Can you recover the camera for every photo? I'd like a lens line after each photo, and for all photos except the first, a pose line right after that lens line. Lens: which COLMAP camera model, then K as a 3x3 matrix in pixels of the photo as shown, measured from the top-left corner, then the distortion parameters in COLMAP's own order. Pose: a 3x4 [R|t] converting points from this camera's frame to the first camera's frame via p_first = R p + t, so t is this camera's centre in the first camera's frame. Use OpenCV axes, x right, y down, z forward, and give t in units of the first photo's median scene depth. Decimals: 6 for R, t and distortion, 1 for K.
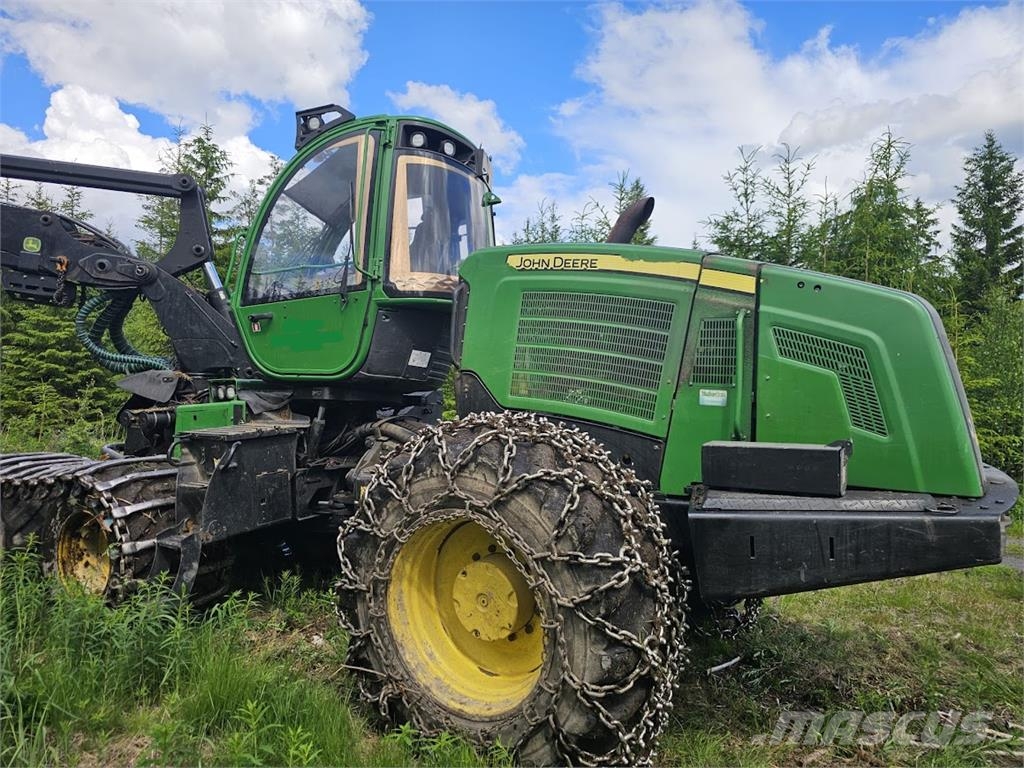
lens RADIAL K [[663.6, 0, 512.0], [0, 663.6, 384.0], [0, 0, 1]] dist [0.082687, -0.084466]
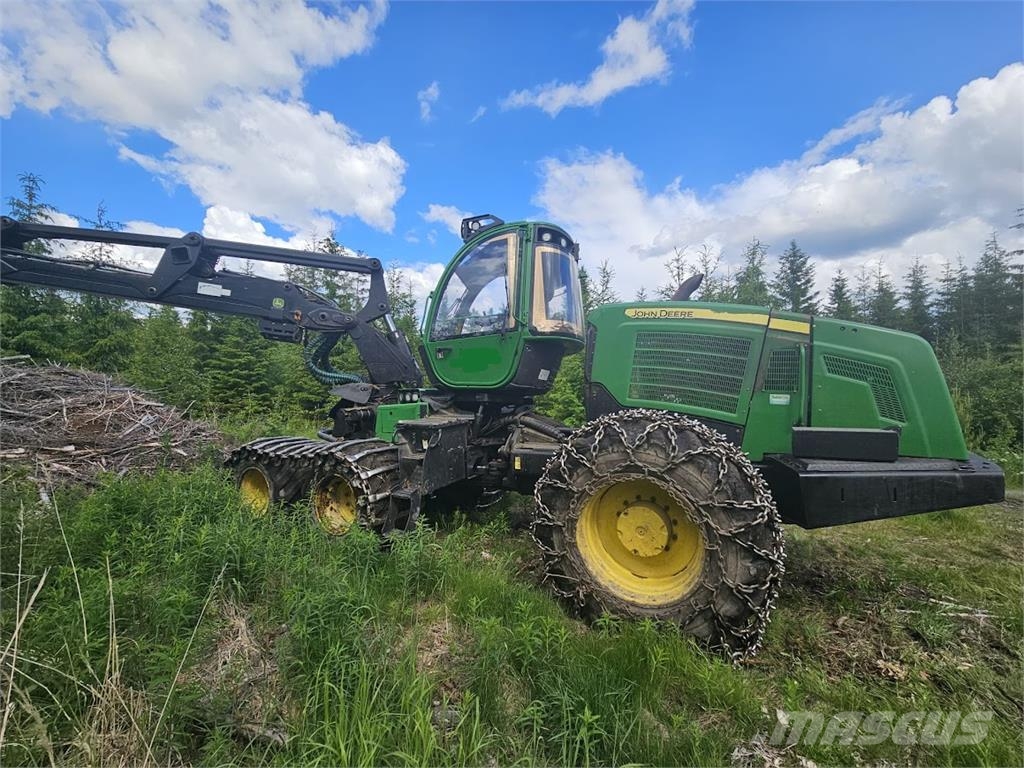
lens RADIAL K [[404.1, 0, 519.0], [0, 404.1, 387.9], [0, 0, 1]] dist [0.001296, 0.000386]
pose [[0.998589, -0.006371, 0.052718, -0.278183], [0.006497, 0.999976, -0.002223, -0.006495], [-0.052703, 0.002563, 0.998607, 0.056782]]
